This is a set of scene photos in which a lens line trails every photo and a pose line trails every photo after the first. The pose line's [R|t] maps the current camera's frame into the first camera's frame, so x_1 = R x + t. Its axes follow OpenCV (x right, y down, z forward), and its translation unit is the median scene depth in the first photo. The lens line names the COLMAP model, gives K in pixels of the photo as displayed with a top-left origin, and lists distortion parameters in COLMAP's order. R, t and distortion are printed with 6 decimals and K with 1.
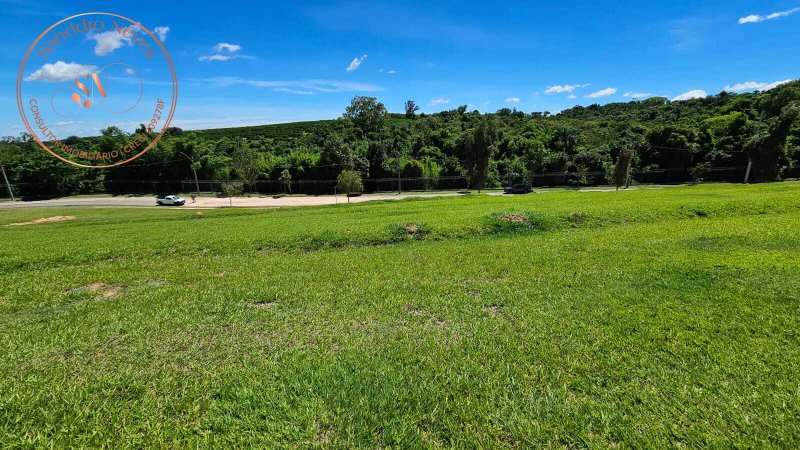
lens RADIAL K [[326.0, 0, 400.8], [0, 326.0, 225.5], [0, 0, 1]] dist [-0.002161, -0.000265]
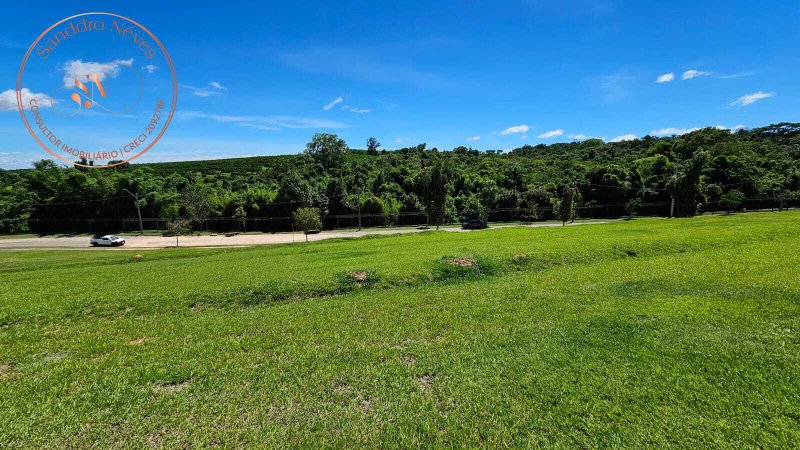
lens RADIAL K [[326.0, 0, 400.8], [0, 326.0, 225.5], [0, 0, 1]] dist [-0.002161, -0.000265]
pose [[0.993606, -0.010758, 0.112390, 0.008488], [0.022195, 0.994638, -0.101010, -0.007824], [-0.110701, 0.102859, 0.988517, 0.000524]]
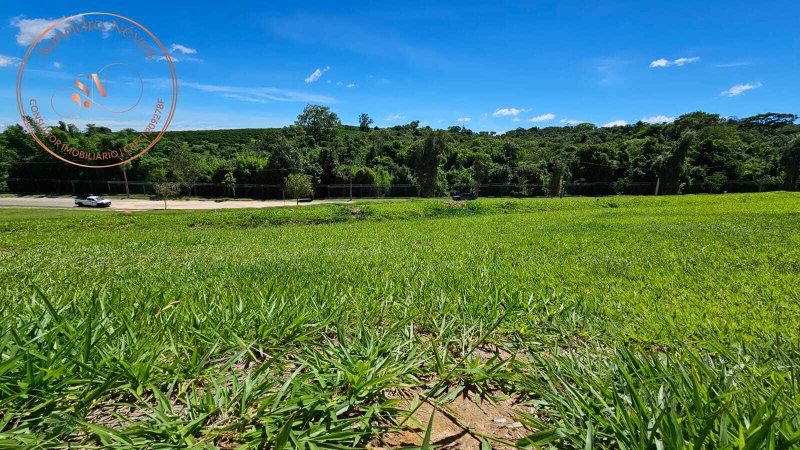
lens RADIAL K [[326.0, 0, 400.8], [0, 326.0, 225.5], [0, 0, 1]] dist [-0.002161, -0.000265]
pose [[0.989839, 0.010073, 0.141837, 0.005946], [-0.004447, 0.999193, -0.039929, 0.018180], [-0.142125, 0.038892, 0.989084, -0.004284]]
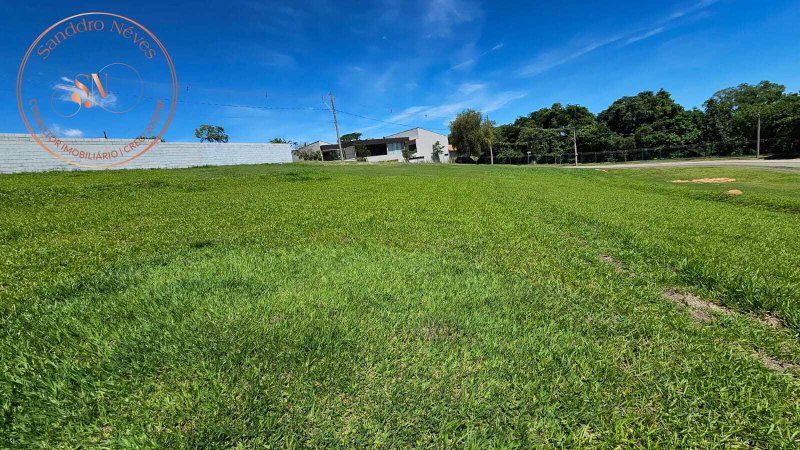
lens RADIAL K [[326.0, 0, 400.8], [0, 326.0, 225.5], [0, 0, 1]] dist [-0.002161, -0.000265]
pose [[-0.369634, 0.223187, -0.901975, 0.016029], [-0.109214, 0.953559, 0.280708, -0.041059], [0.922737, 0.202268, -0.328092, 0.399715]]
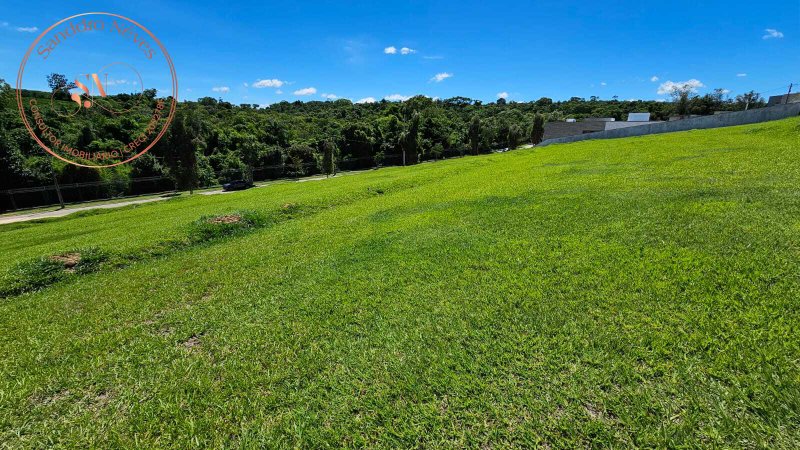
lens RADIAL K [[326.0, 0, 400.8], [0, 326.0, 225.5], [0, 0, 1]] dist [-0.002161, -0.000265]
pose [[0.697720, -0.180605, 0.693230, 0.010731], [0.166823, 0.982057, 0.087948, -0.001048], [-0.696675, 0.054284, 0.715330, 0.002799]]
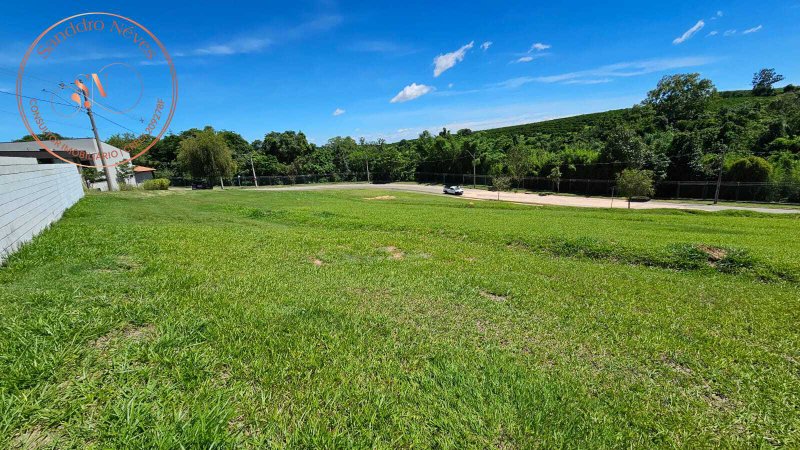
lens RADIAL K [[326.0, 0, 400.8], [0, 326.0, 225.5], [0, 0, 1]] dist [-0.002161, -0.000265]
pose [[0.710351, 0.144151, -0.688928, 0.004645], [-0.137094, 0.988393, 0.065453, -0.000943], [0.690367, 0.047953, 0.721868, 0.001982]]
